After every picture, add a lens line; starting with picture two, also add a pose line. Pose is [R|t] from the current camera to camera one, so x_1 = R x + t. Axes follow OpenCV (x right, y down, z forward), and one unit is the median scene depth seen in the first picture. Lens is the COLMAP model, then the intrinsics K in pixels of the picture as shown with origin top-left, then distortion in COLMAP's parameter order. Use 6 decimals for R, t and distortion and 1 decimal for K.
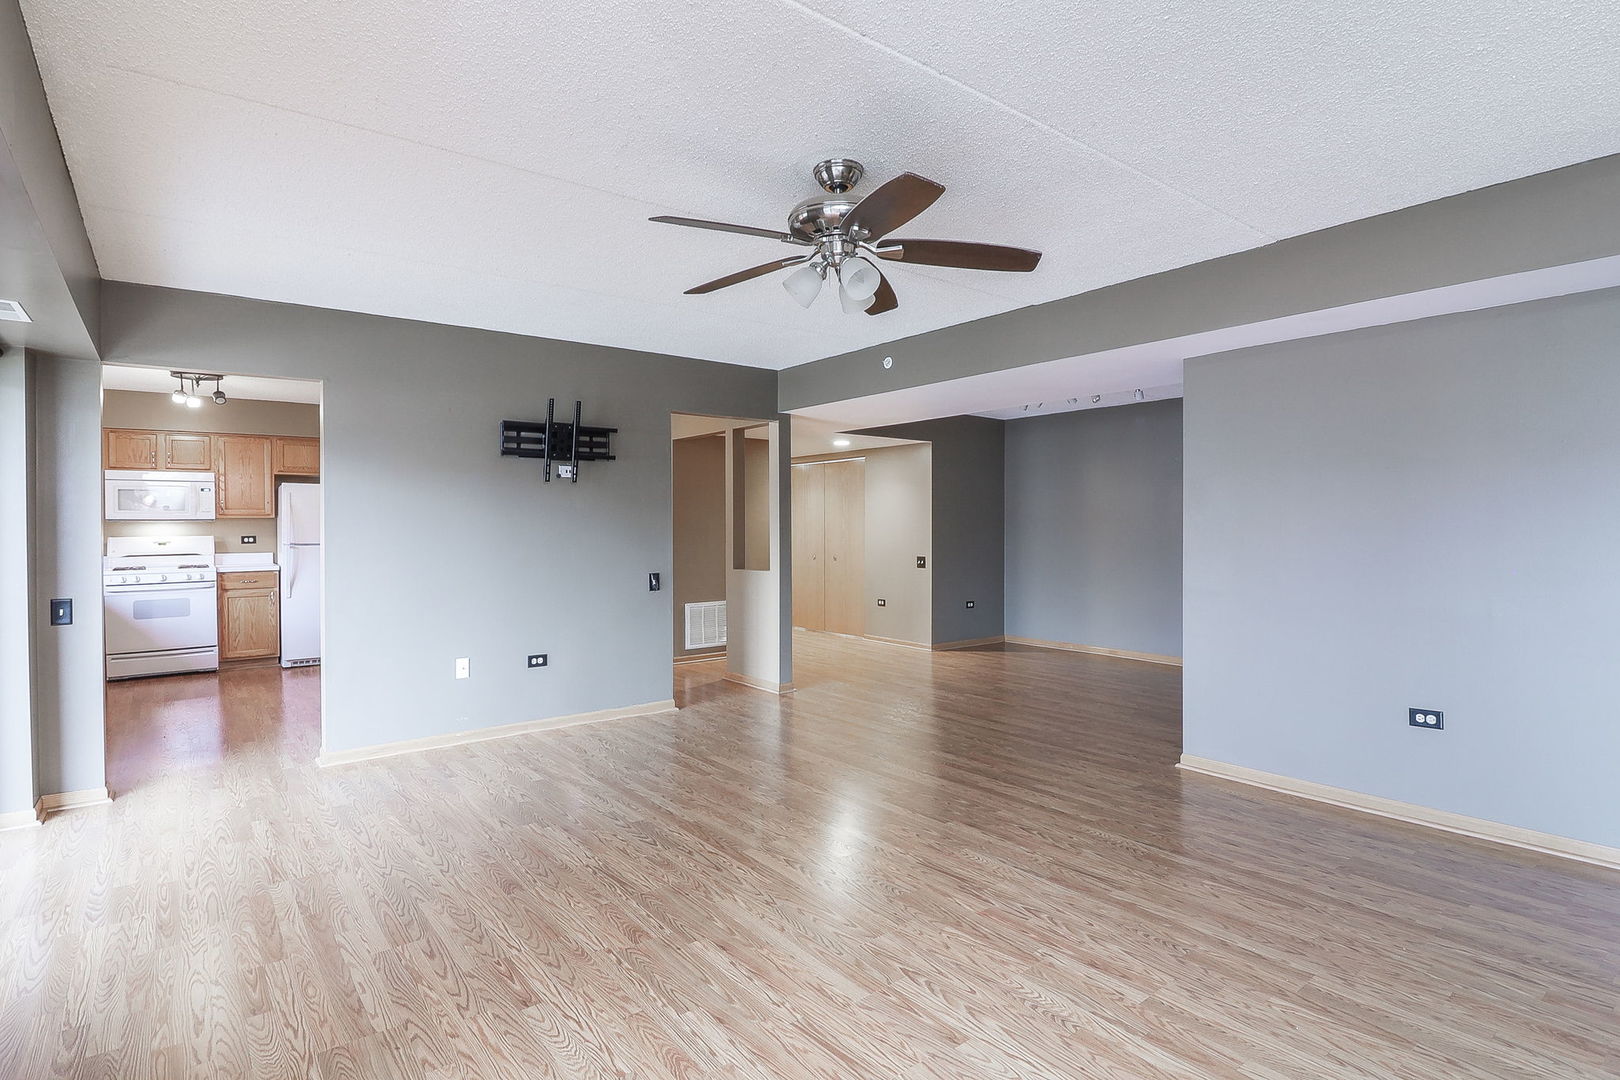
lens RADIAL K [[811.9, 0, 806.8], [0, 811.9, 525.0], [0, 0, 1]] dist [0.002004, -0.011747]
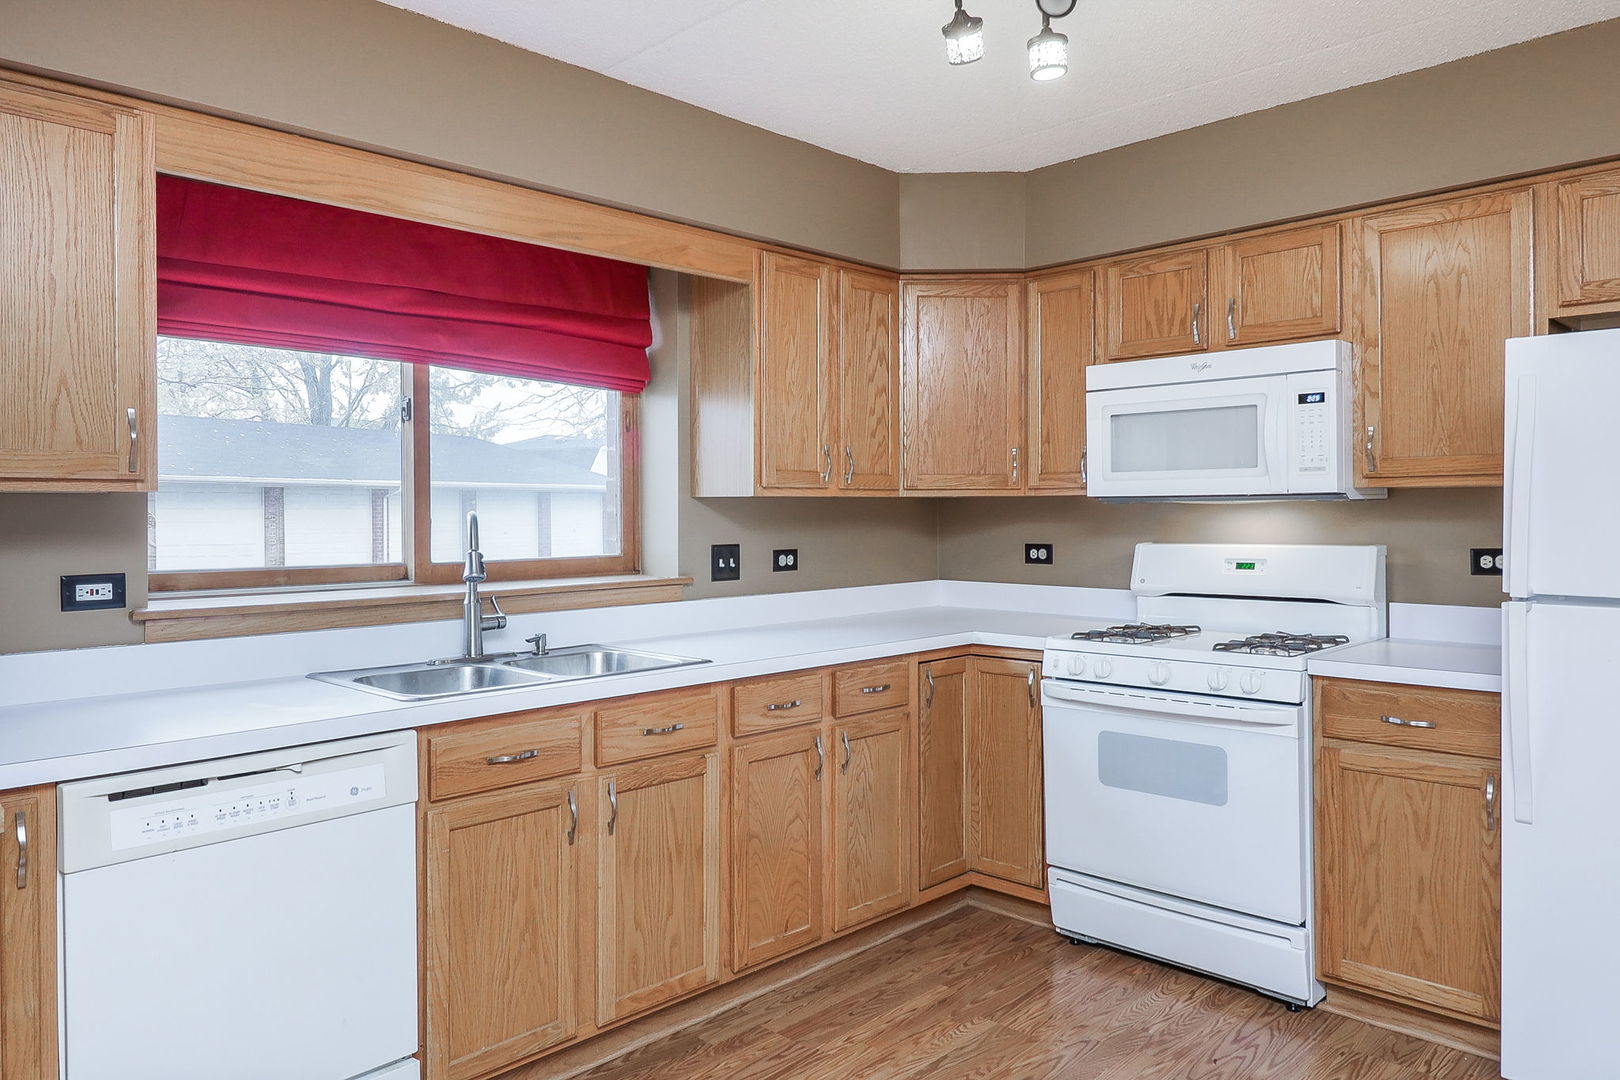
lens RADIAL K [[1112.3, 0, 805.2], [0, 1112.3, 515.2], [0, 0, 1]] dist [0.001798, -0.001651]
pose [[0.124389, 0.010438, -0.992179, -0.345798], [0.002611, 0.999938, 0.010847, -0.003737], [0.992230, -0.003940, 0.124354, 0.752021]]
